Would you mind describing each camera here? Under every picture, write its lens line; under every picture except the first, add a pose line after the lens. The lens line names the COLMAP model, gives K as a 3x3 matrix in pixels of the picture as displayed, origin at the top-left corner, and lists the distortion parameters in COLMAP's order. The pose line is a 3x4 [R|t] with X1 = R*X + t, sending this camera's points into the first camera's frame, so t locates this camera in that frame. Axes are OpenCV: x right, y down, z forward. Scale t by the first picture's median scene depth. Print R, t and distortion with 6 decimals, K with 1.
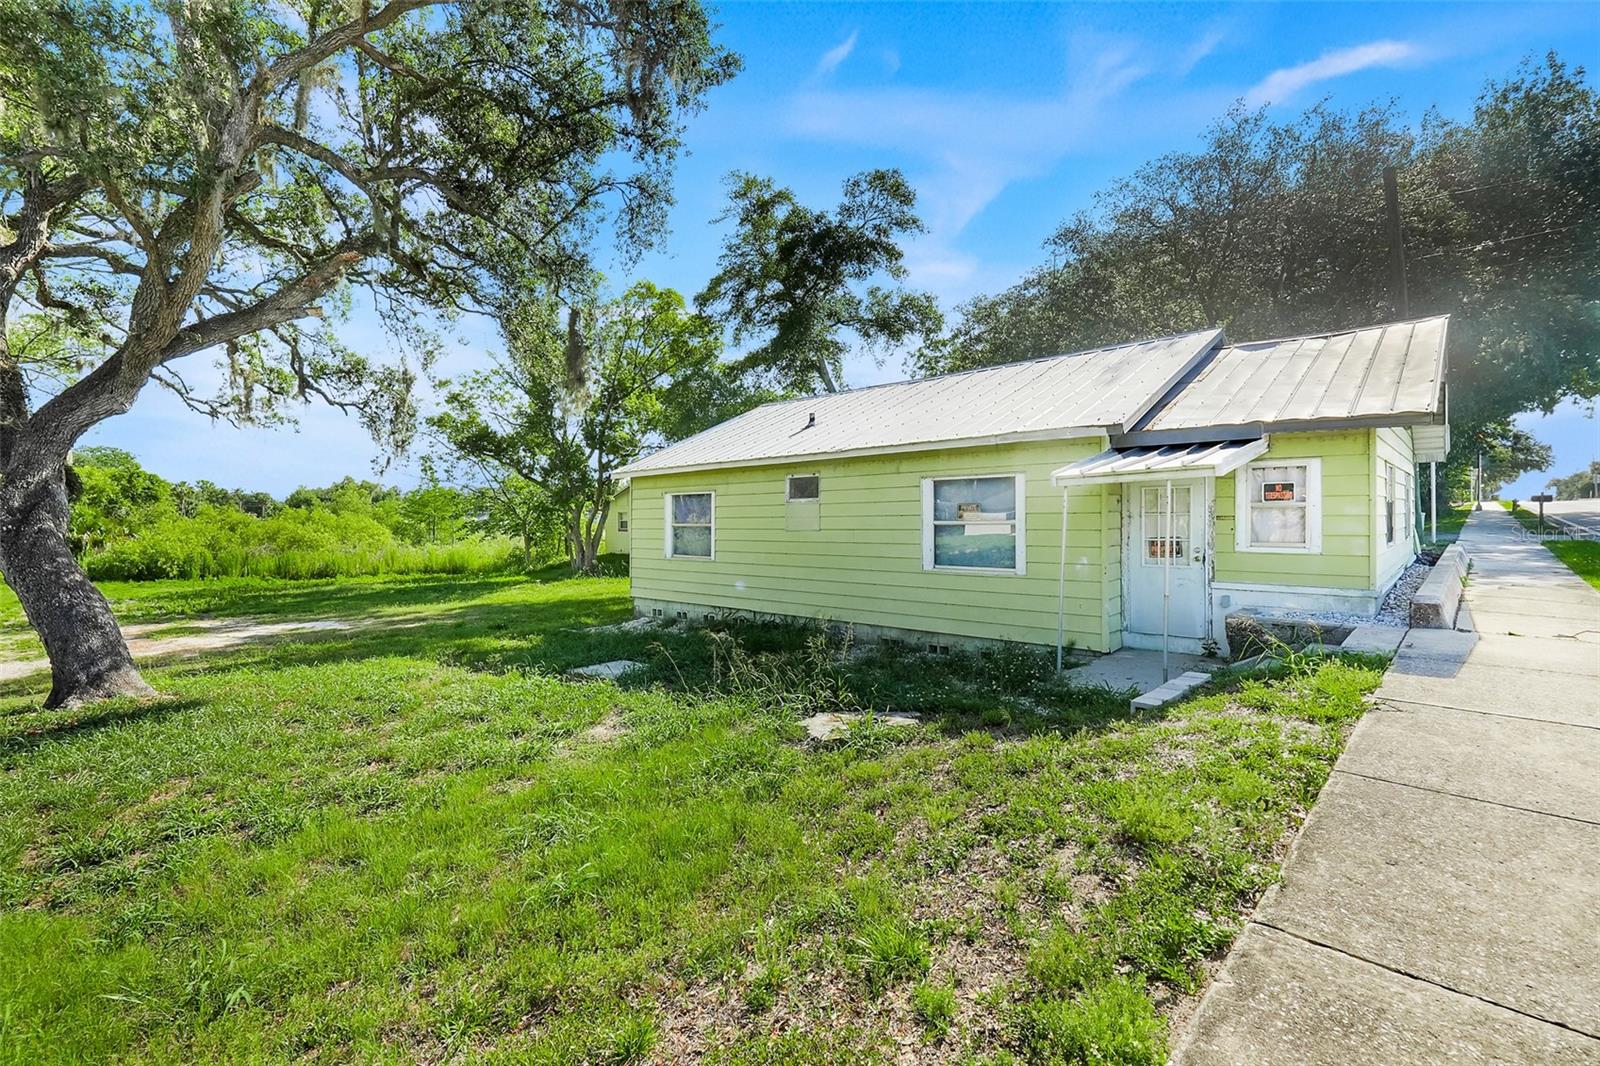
lens RADIAL K [[739.9, 0, 798.1], [0, 739.9, 529.7], [0, 0, 1]] dist [0.002534, 0.000084]
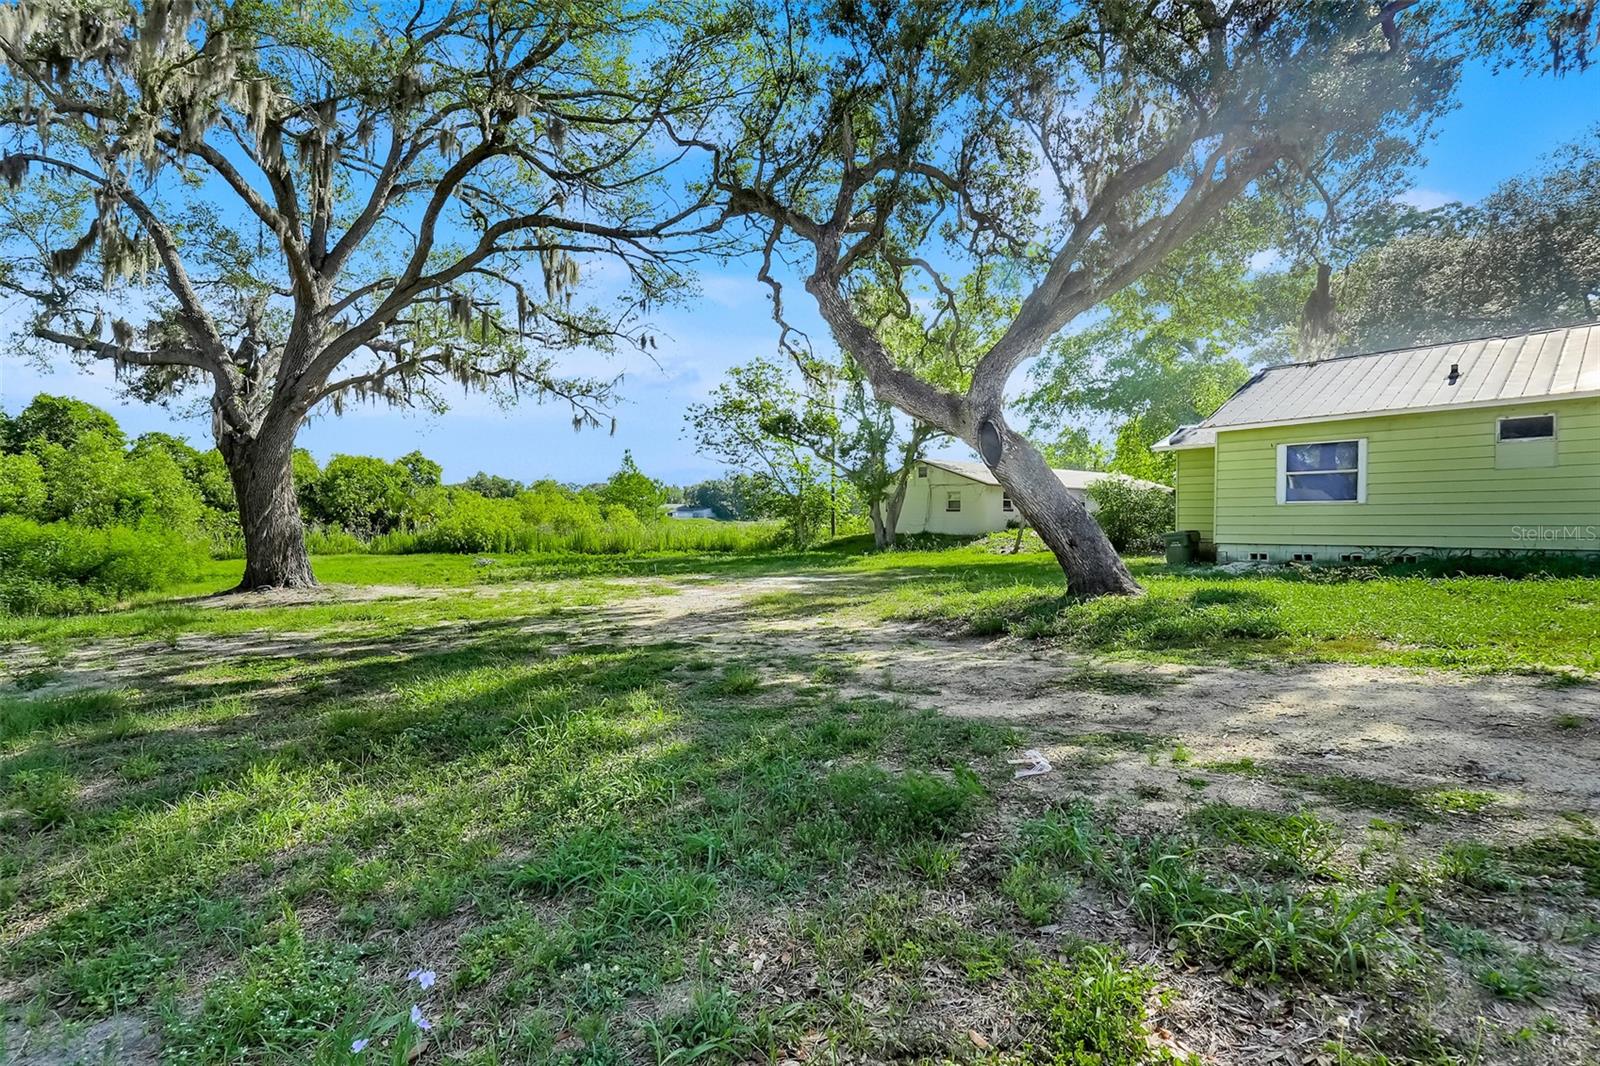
lens RADIAL K [[739.9, 0, 800.5], [0, 739.9, 528.4], [0, 0, 1]] dist [0.002534, 0.000084]
pose [[0.995759, 0.004376, -0.091891, -0.275194], [-0.004305, 0.999990, 0.000968, 0.026743], [0.091894, -0.000568, 0.995769, -0.046224]]
